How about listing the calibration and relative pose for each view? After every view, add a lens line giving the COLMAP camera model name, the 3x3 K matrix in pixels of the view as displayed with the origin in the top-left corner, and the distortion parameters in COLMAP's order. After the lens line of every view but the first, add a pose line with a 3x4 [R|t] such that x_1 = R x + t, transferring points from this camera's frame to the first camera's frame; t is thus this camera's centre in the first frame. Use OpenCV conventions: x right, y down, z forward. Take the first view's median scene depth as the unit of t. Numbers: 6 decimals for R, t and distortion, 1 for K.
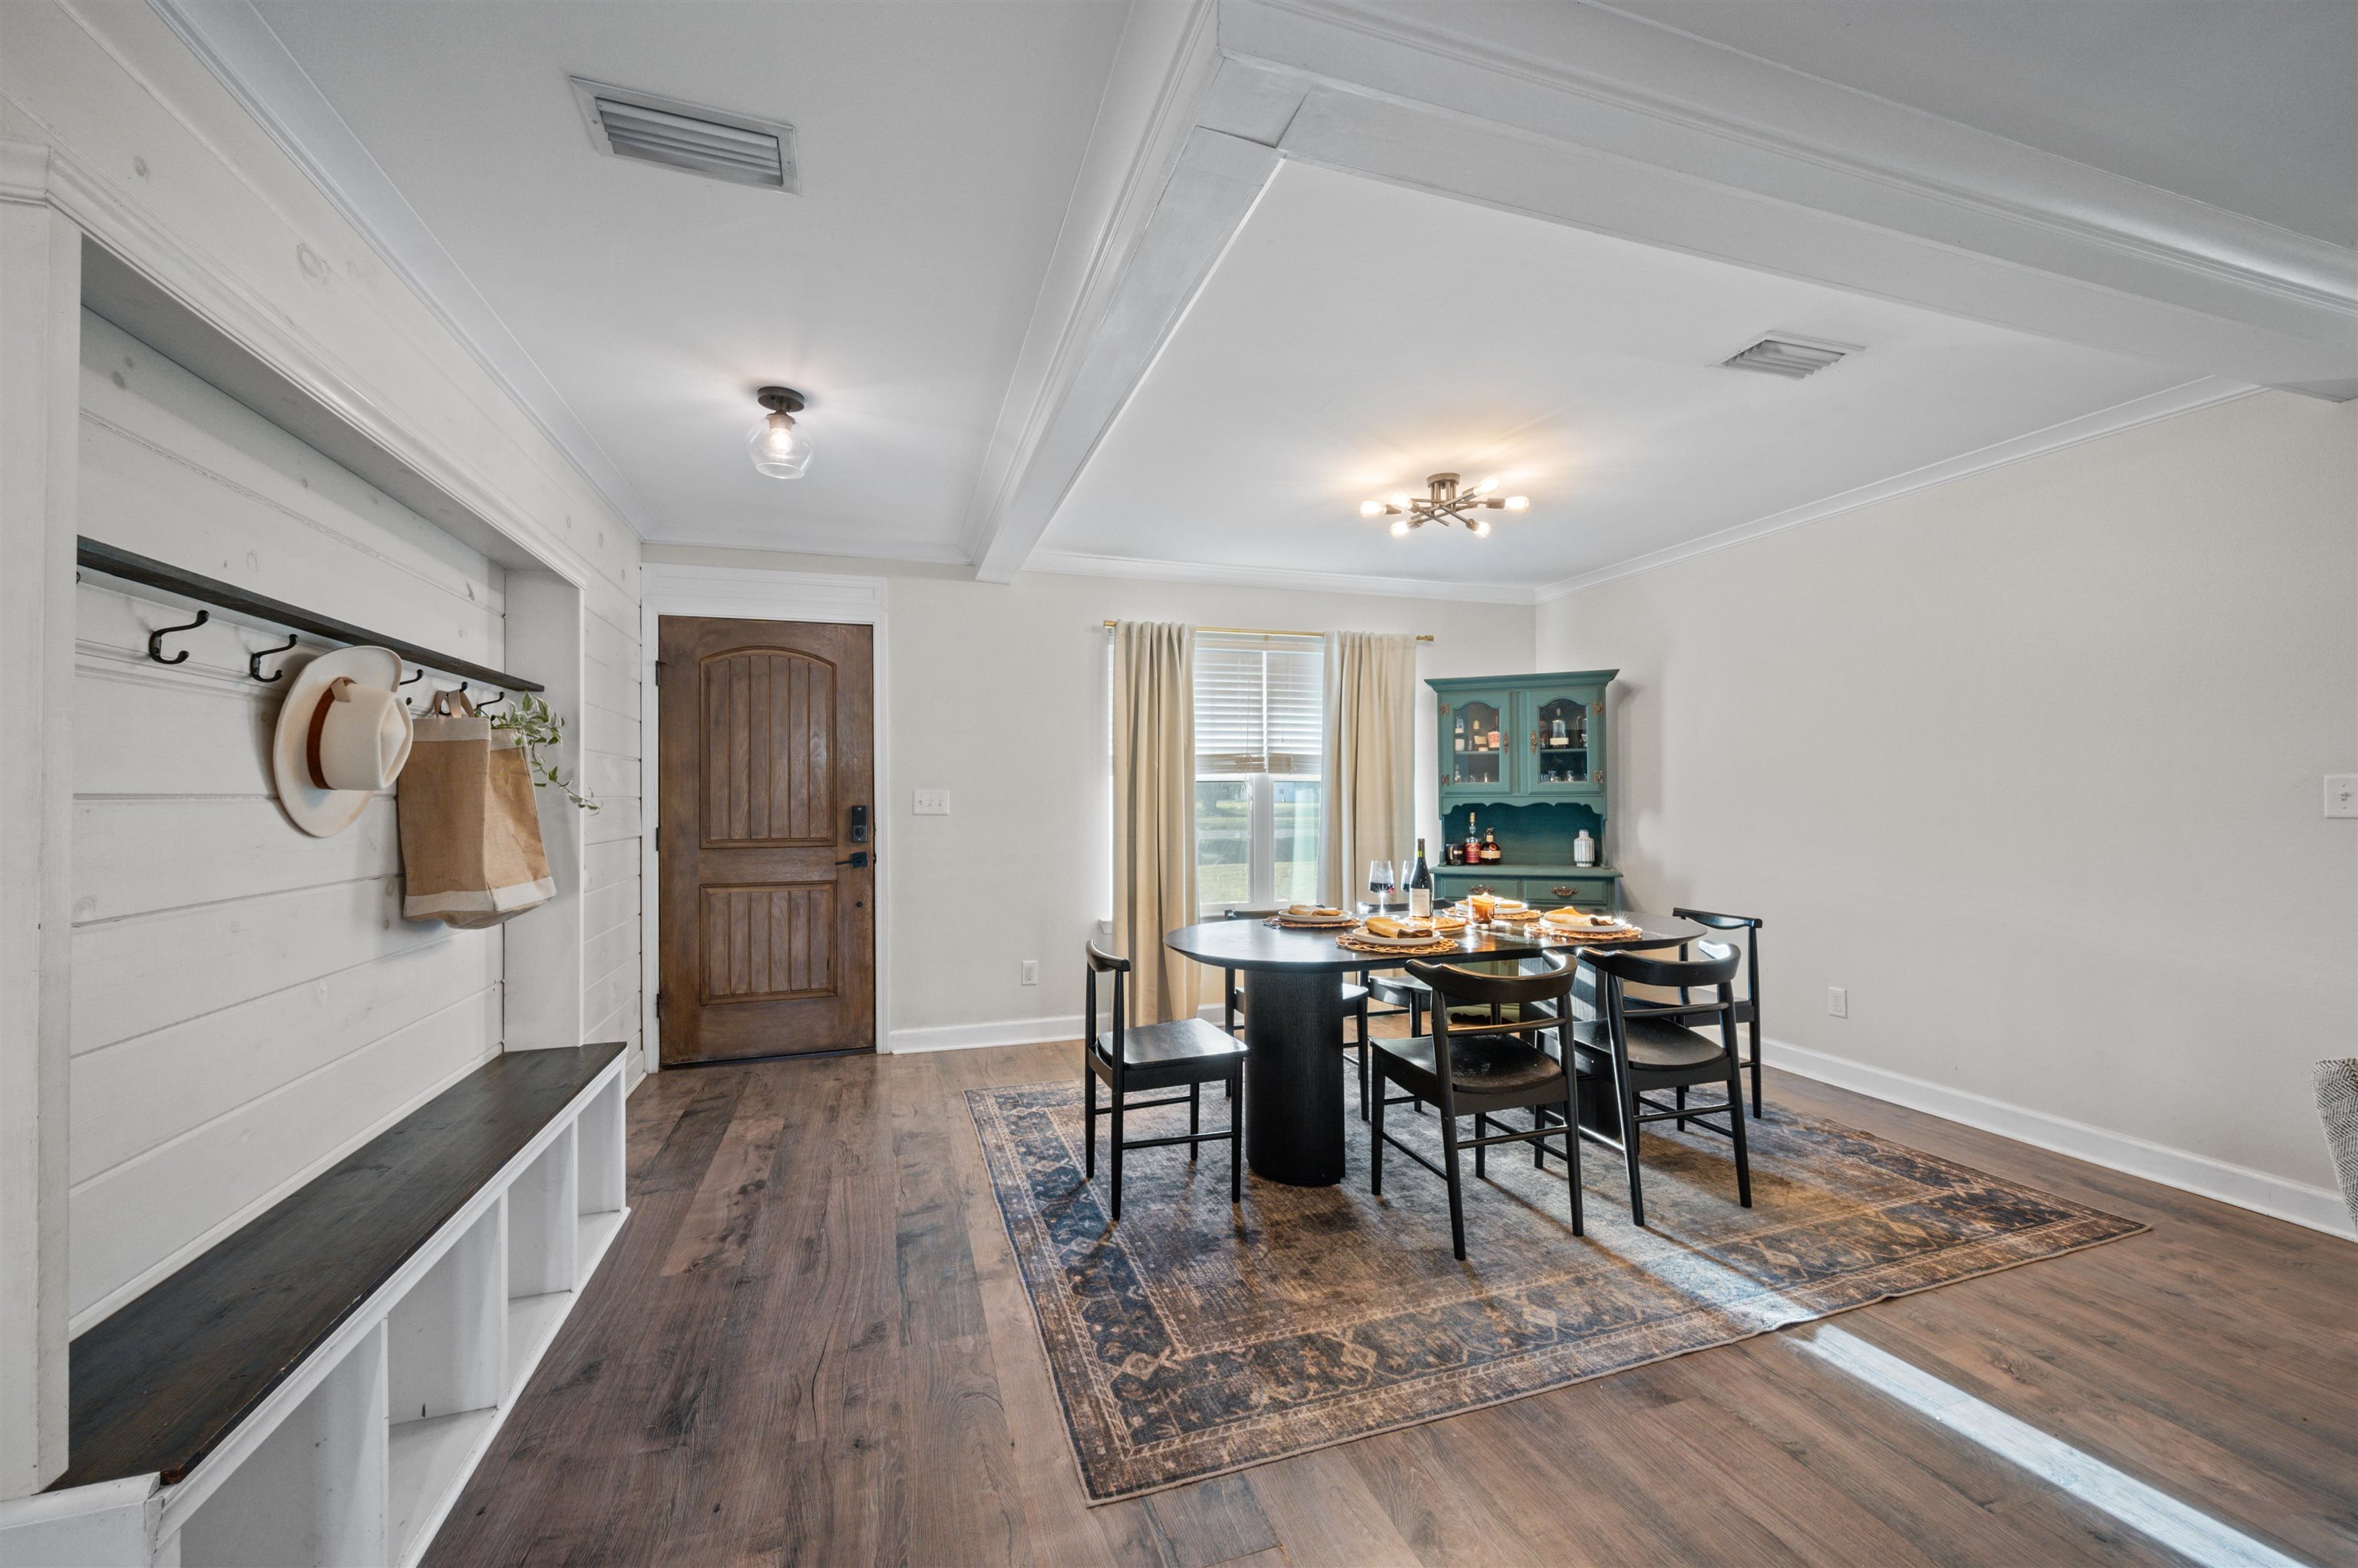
lens RADIAL K [[927.1, 0, 1185.5], [0, 927.1, 793.0], [0, 0, 1]] dist [-0.000838, -0.000123]
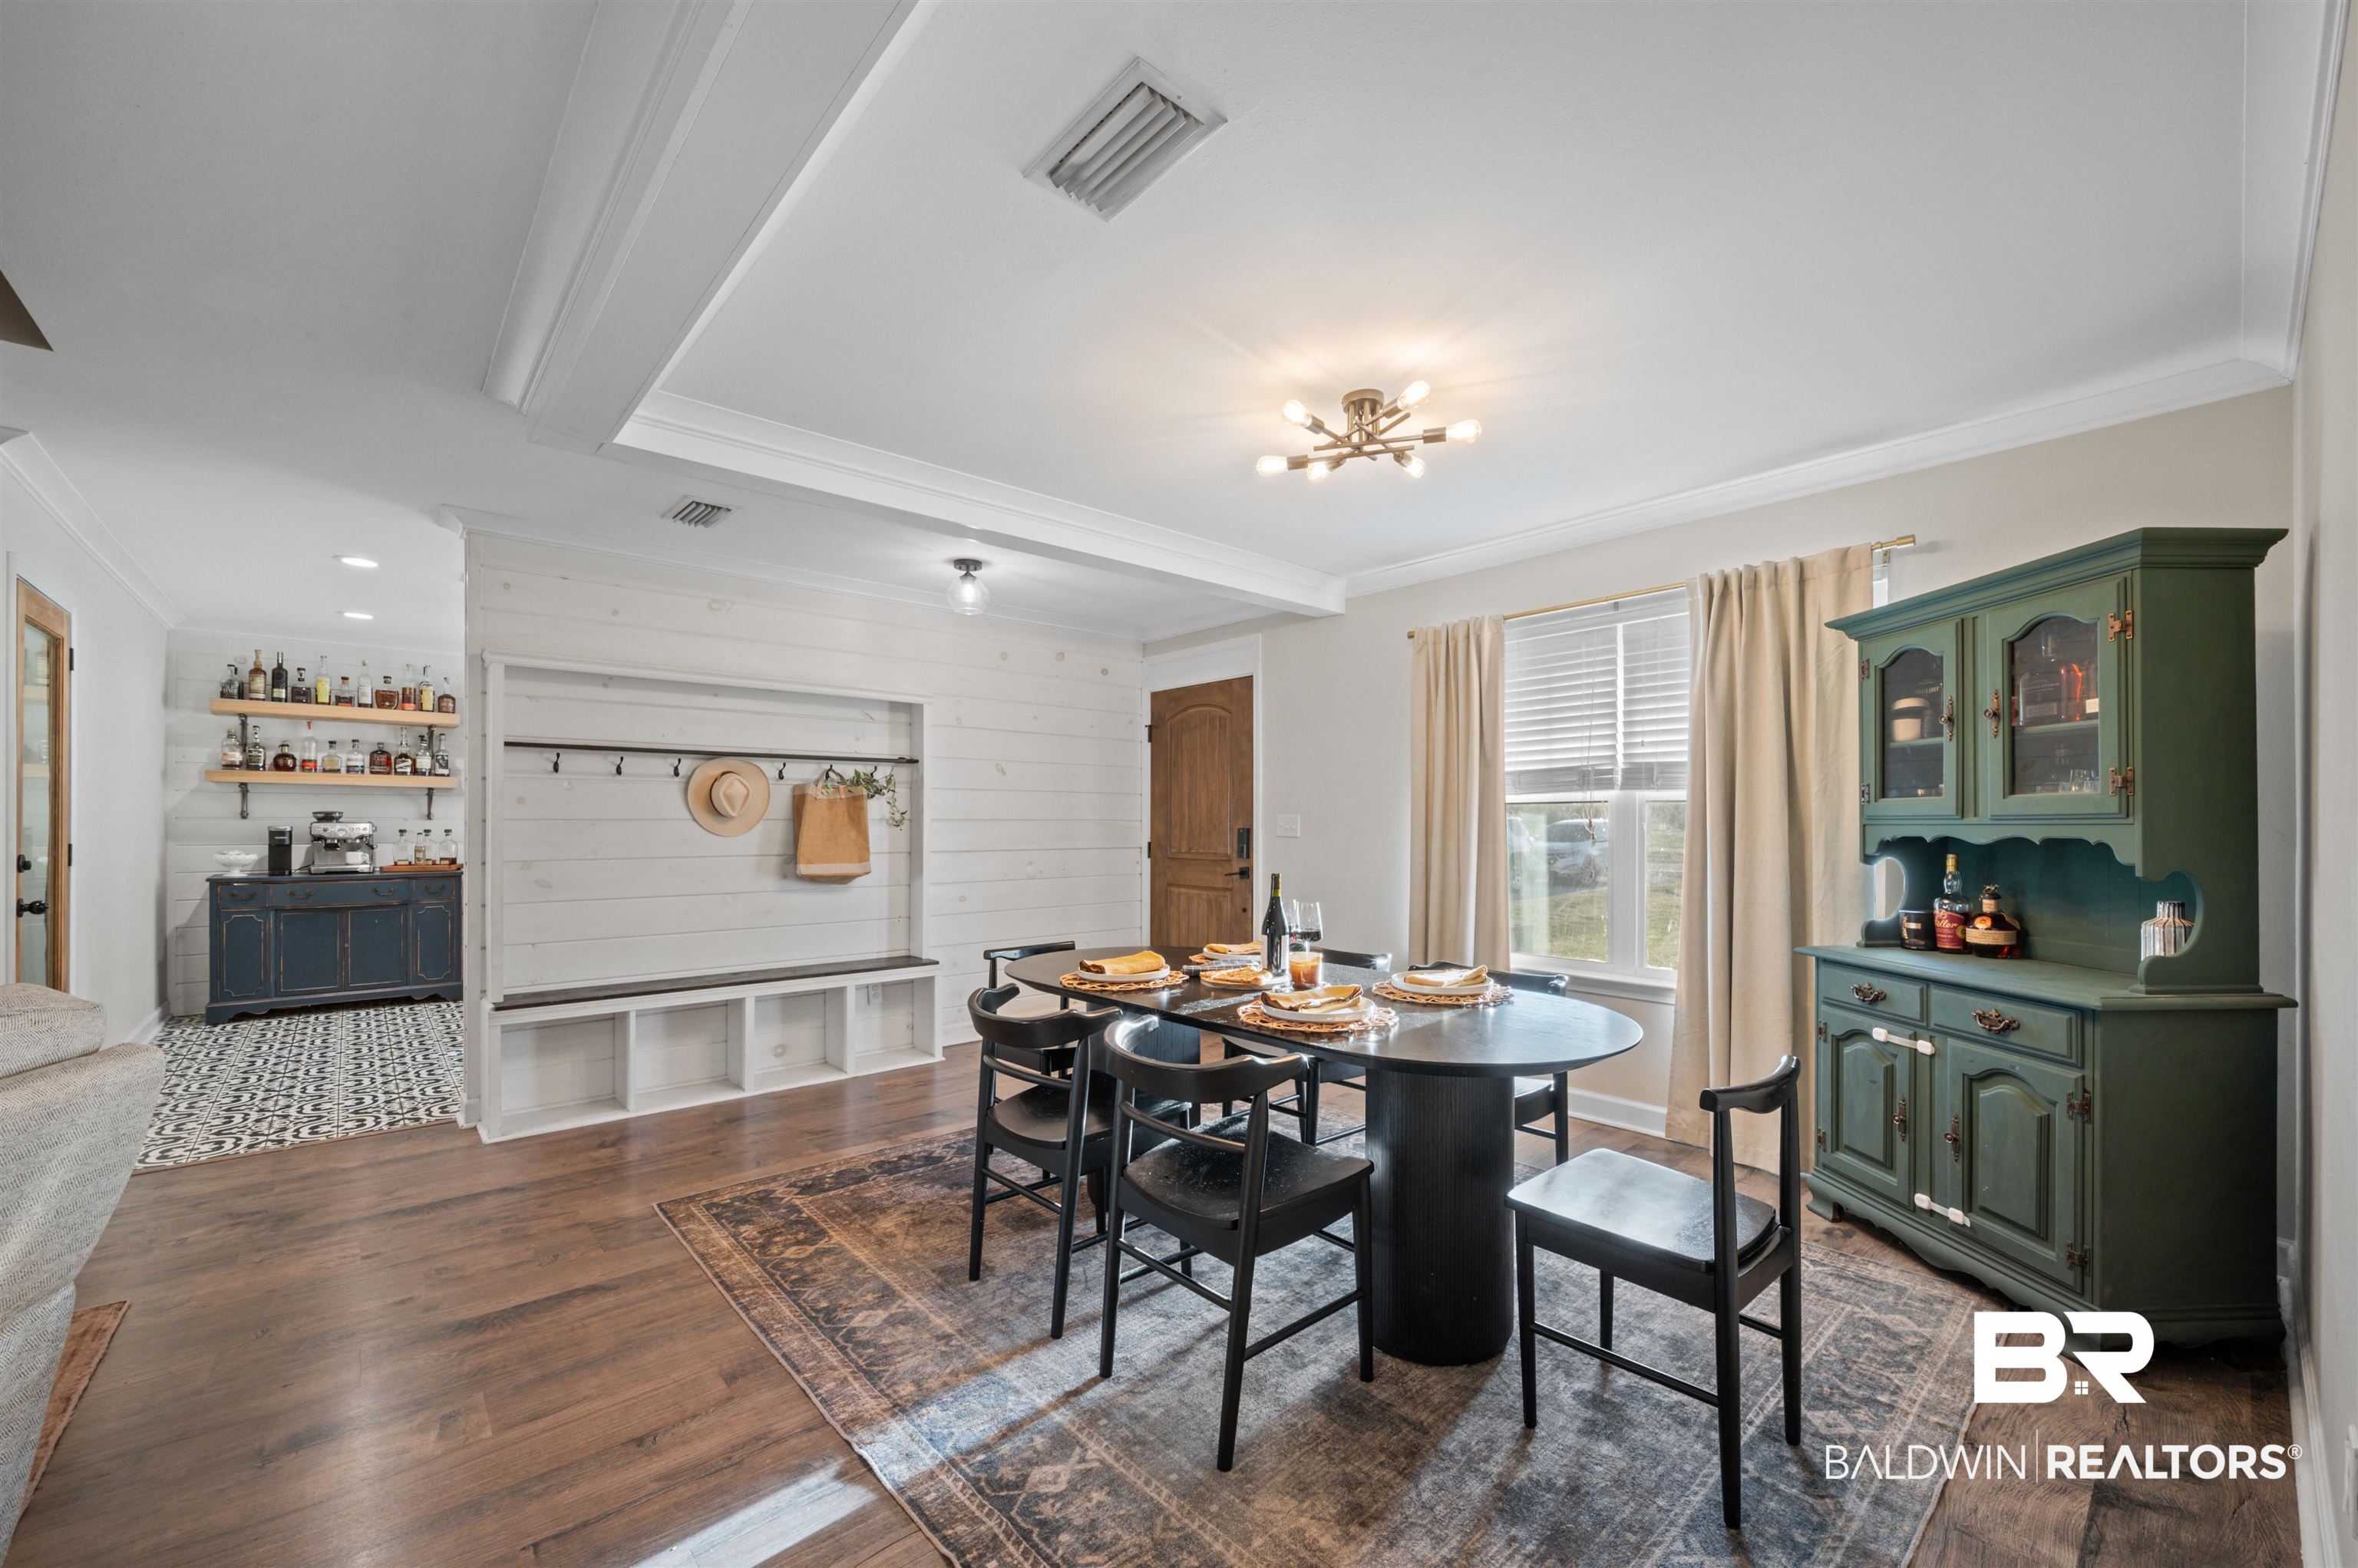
lens RADIAL K [[942.0, 0, 1180.2], [0, 942.0, 822.3], [0, 0, 1]] dist [-0.000593, -0.000086]
pose [[0.391972, 0.004970, -0.919964, 1.062548], [0.001642, 0.999980, 0.006101, -0.001467], [0.919976, -0.003902, 0.391956, 0.645522]]
